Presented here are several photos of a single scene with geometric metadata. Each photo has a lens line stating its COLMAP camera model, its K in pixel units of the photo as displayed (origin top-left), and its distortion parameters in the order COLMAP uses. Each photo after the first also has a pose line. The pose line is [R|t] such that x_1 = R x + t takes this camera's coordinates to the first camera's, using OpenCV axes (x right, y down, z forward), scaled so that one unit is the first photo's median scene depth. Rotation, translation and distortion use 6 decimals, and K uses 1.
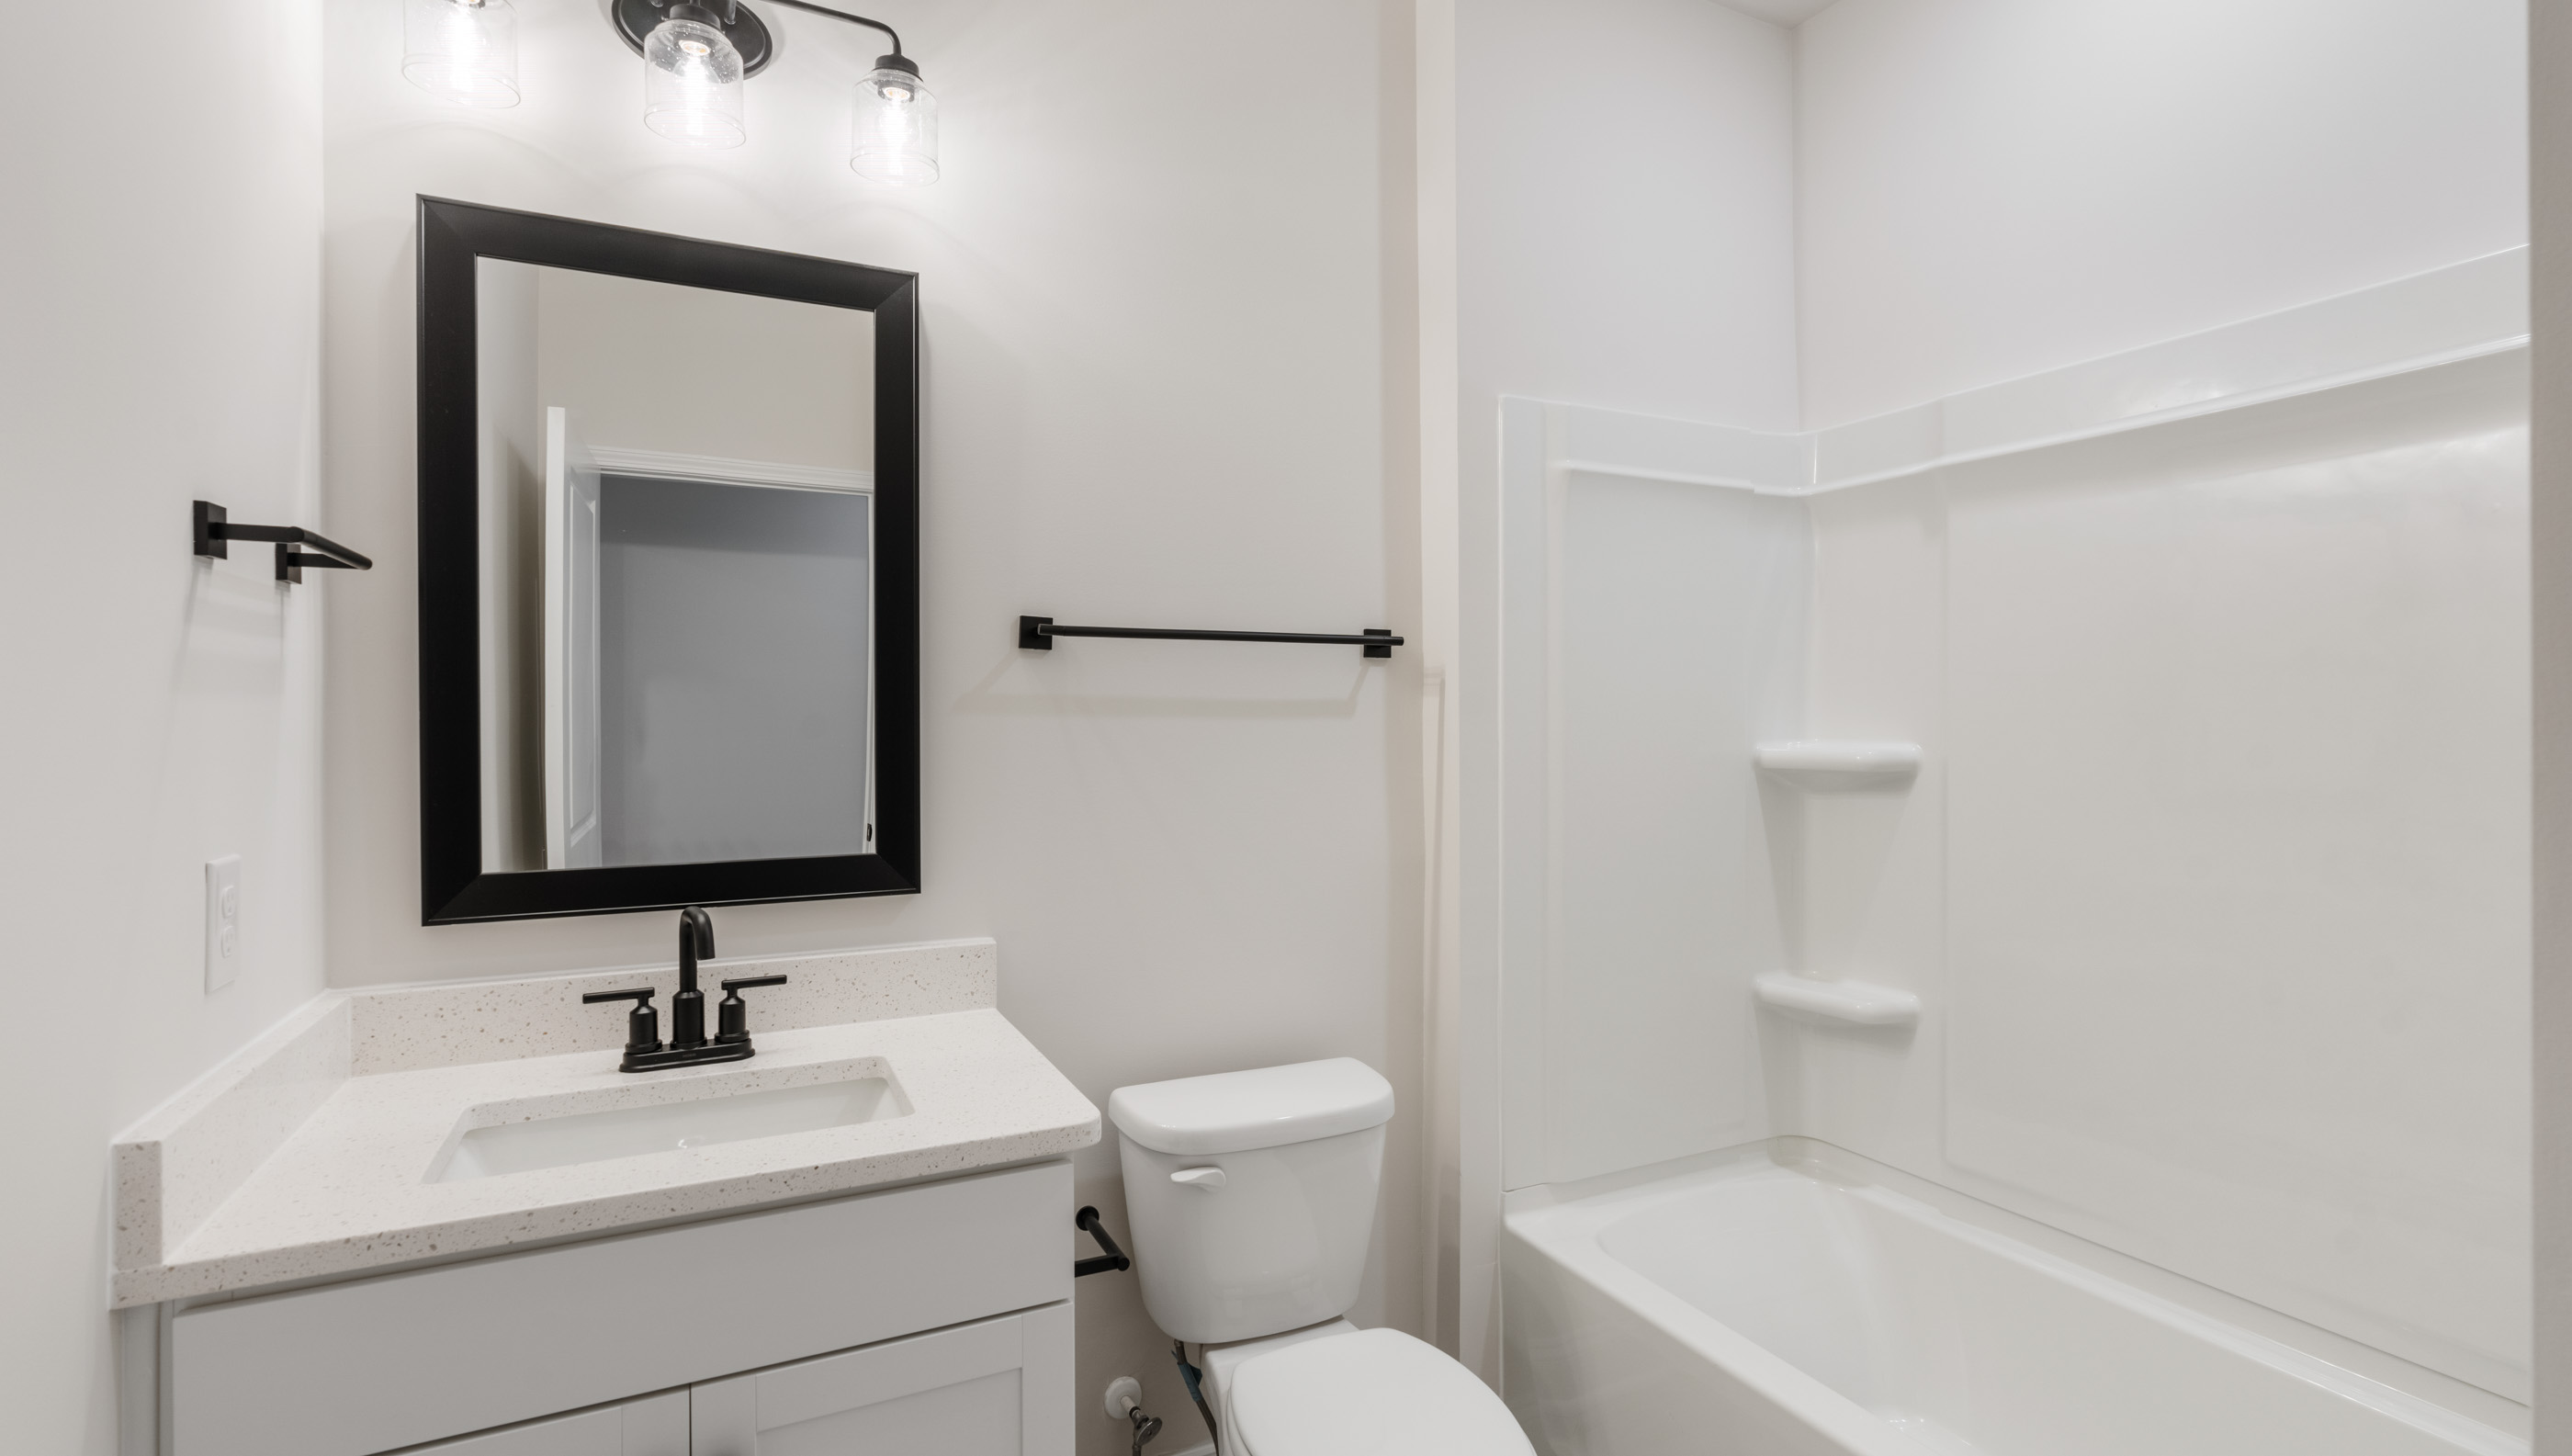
lens RADIAL K [[1164.0, 0, 1286.0], [0, 1164.0, 728.0], [0, 0, 1]] dist [-0.012165, -0.000330]
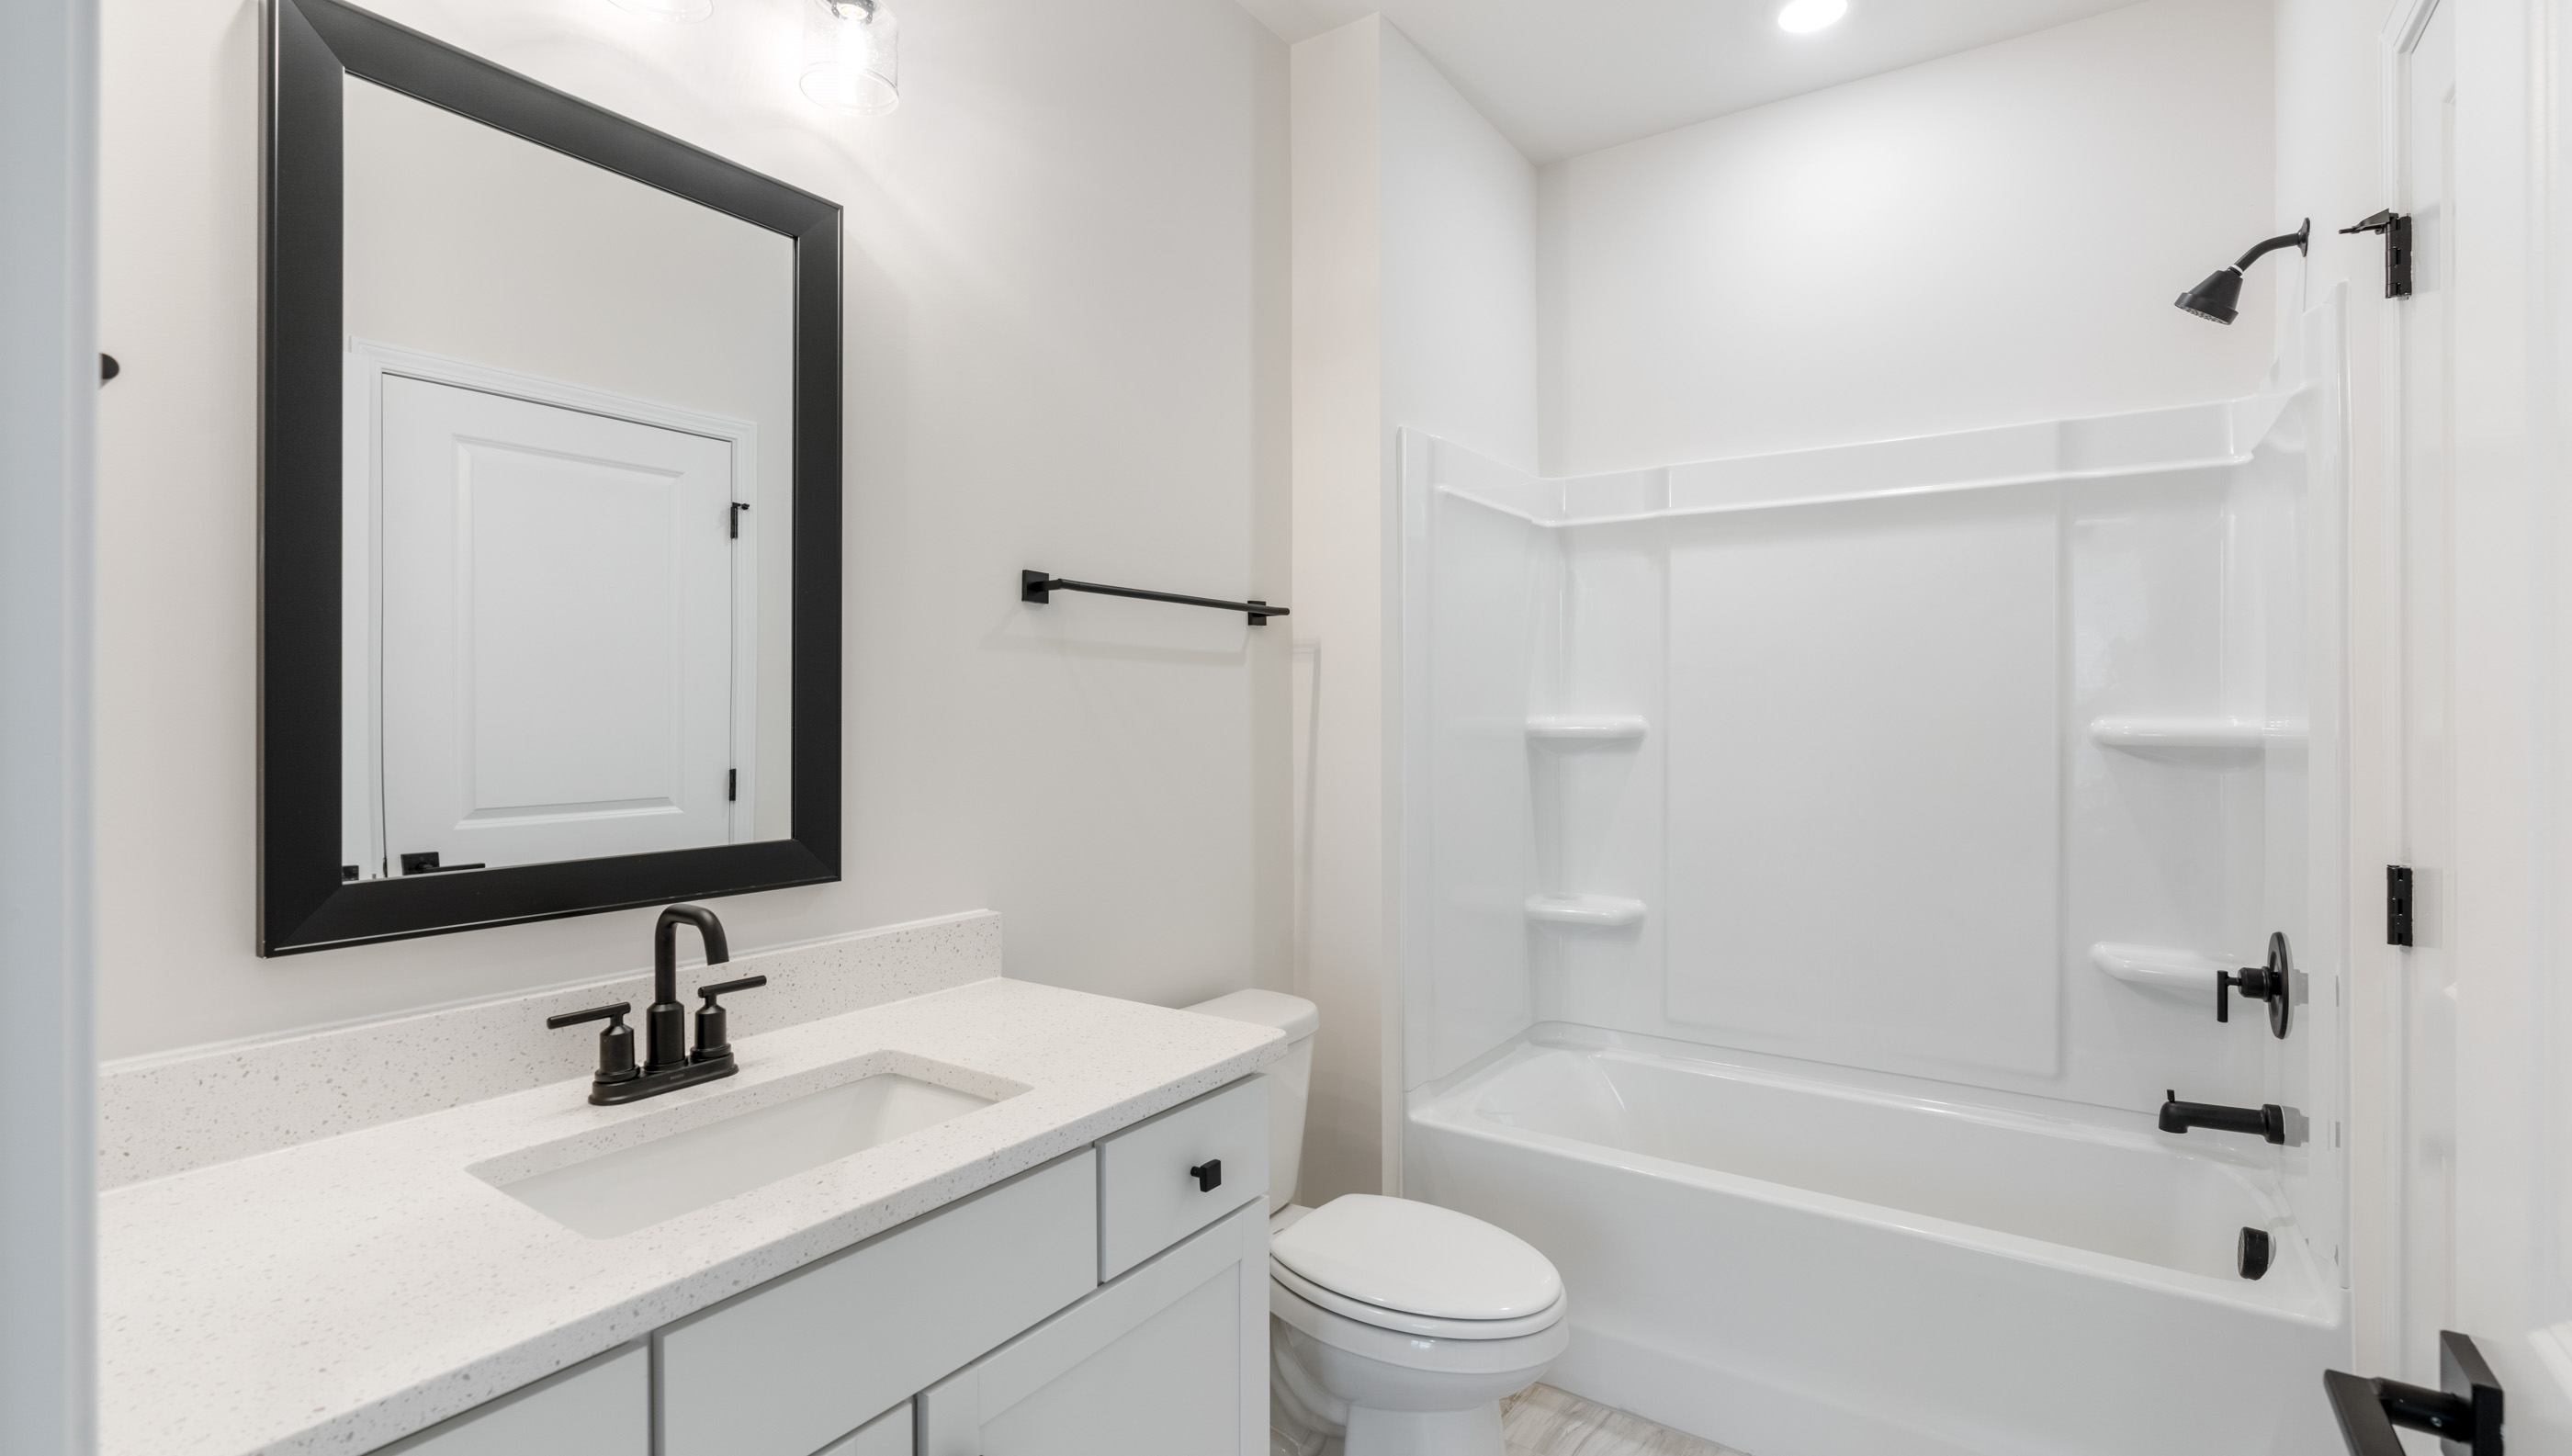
lens RADIAL K [[1164.0, 0, 1286.0], [0, 1164.0, 728.0], [0, 0, 1]] dist [-0.012165, -0.000330]
pose [[0.860345, -0.002974, 0.509704, -0.545435], [0.005168, 0.999982, -0.002889, 0.030122], [-0.509687, 0.005120, 0.860345, 0.037032]]
